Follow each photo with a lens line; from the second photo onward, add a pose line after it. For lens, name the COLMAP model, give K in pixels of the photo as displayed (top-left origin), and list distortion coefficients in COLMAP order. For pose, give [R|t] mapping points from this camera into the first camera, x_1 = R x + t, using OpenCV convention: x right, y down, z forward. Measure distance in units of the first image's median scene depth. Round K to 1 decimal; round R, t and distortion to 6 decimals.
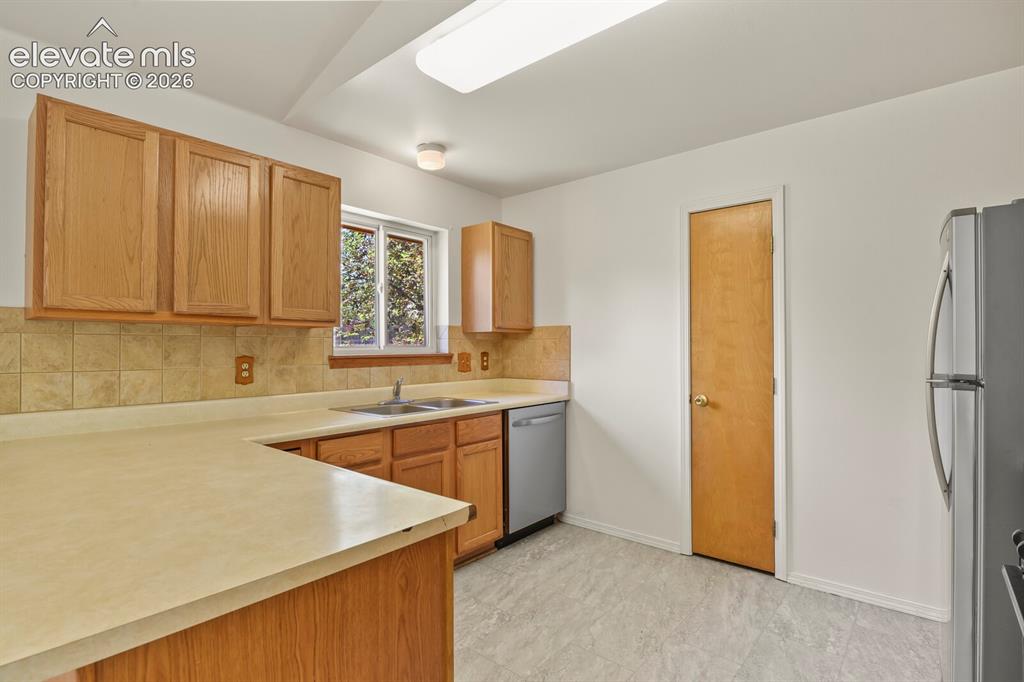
lens RADIAL K [[495.2, 0, 518.5], [0, 495.2, 339.8], [0, 0, 1]] dist [-0.010457, -0.002808]
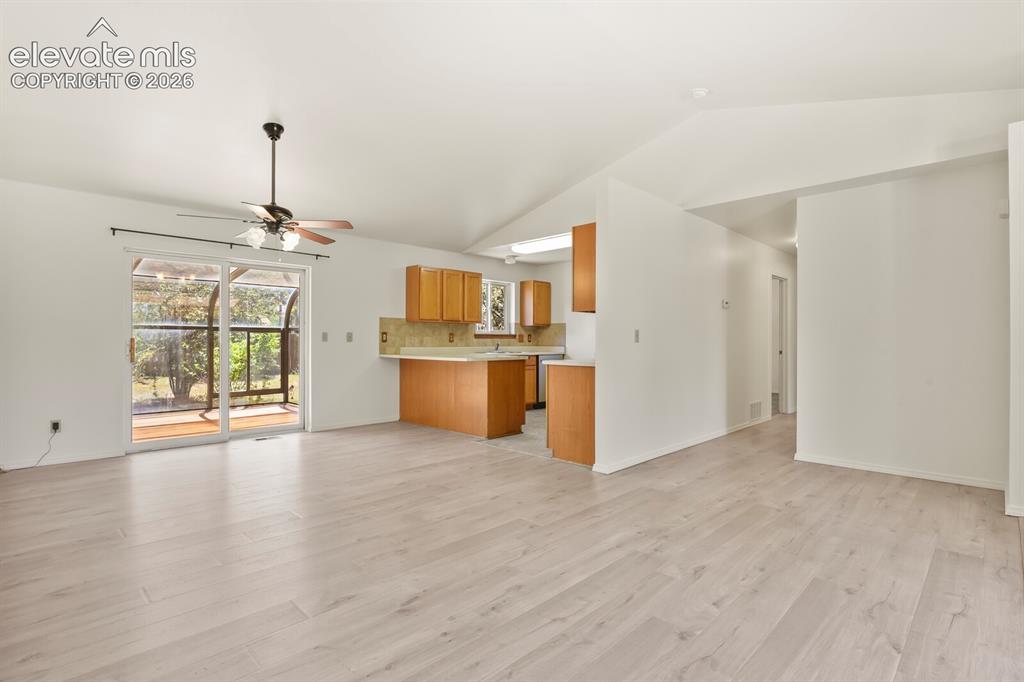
lens RADIAL K [[495.2, 0, 515.3], [0, 495.2, 340.2], [0, 0, 1]] dist [-0.010457, -0.002808]
pose [[0.996131, 0.005950, -0.087685, 0.091259], [-0.004834, 0.999905, 0.012940, 0.029858], [0.087753, -0.012466, 0.996064, -1.739943]]
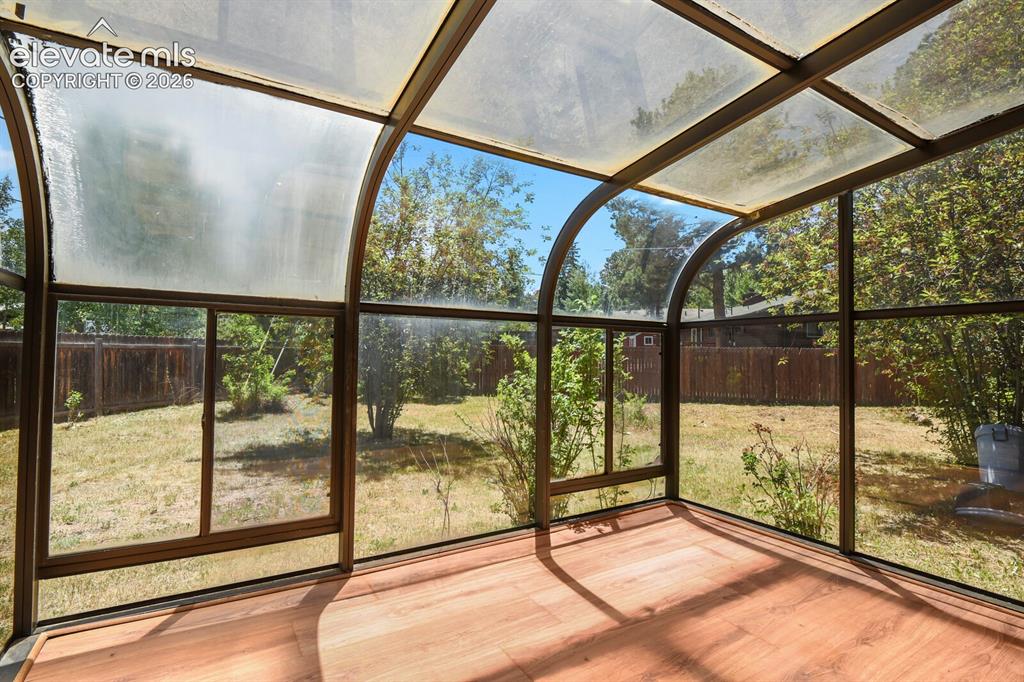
lens RADIAL K [[495.2, 0, 493.7], [0, 495.2, 345.5], [0, 0, 1]] dist [-0.010457, -0.002808]
pose [[0.939760, 0.011841, -0.341631, -1.642106], [-0.015088, 0.999863, -0.006850, 0.077545], [0.341503, 0.011592, 0.939809, -0.135770]]
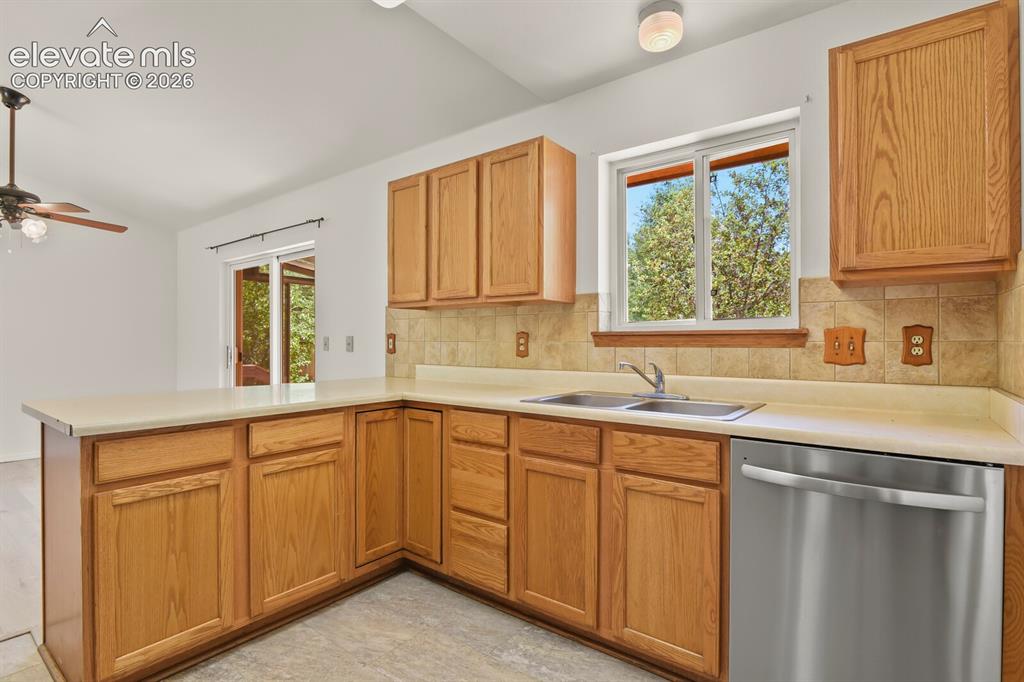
lens RADIAL K [[504.2, 0, 516.9], [0, 504.2, 339.0], [0, 0, 1]] dist [-0.011658, -0.000285]
pose [[0.034189, -0.001323, -0.999415, 0.508460], [0.014790, 0.999890, -0.000817, 0.043027], [0.999306, -0.014753, 0.034205, 0.825152]]
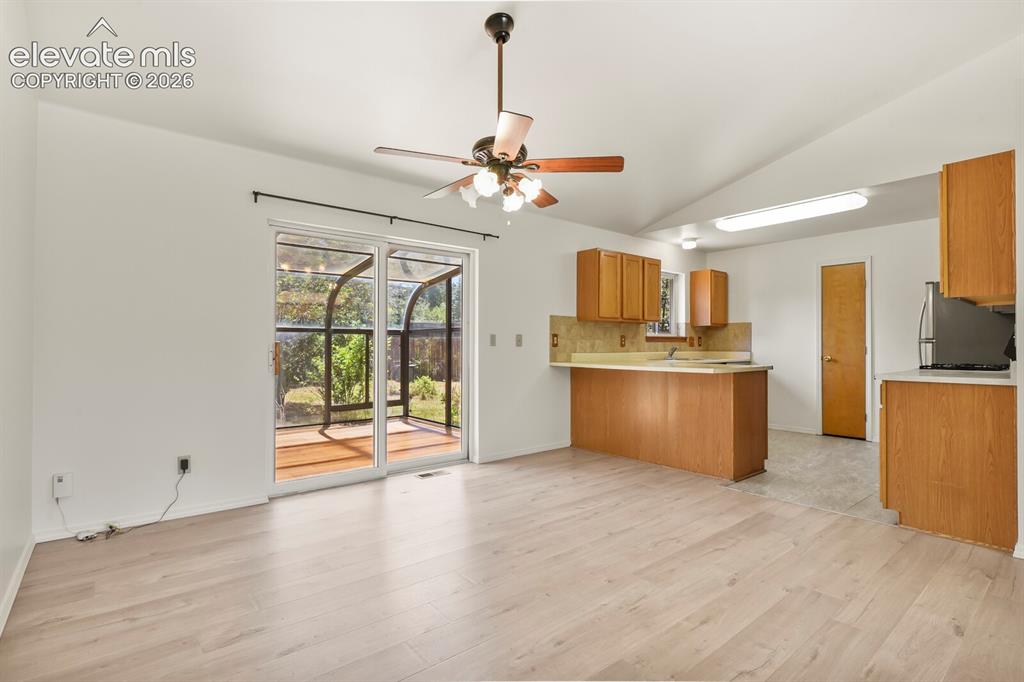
lens RADIAL K [[495.2, 0, 516.8], [0, 495.2, 338.9], [0, 0, 1]] dist [-0.010457, -0.002808]
pose [[0.982221, 0.002055, -0.187715, -0.530893], [-0.001572, 0.999995, 0.002722, 0.038763], [0.187720, -0.002379, 0.982220, -1.292071]]
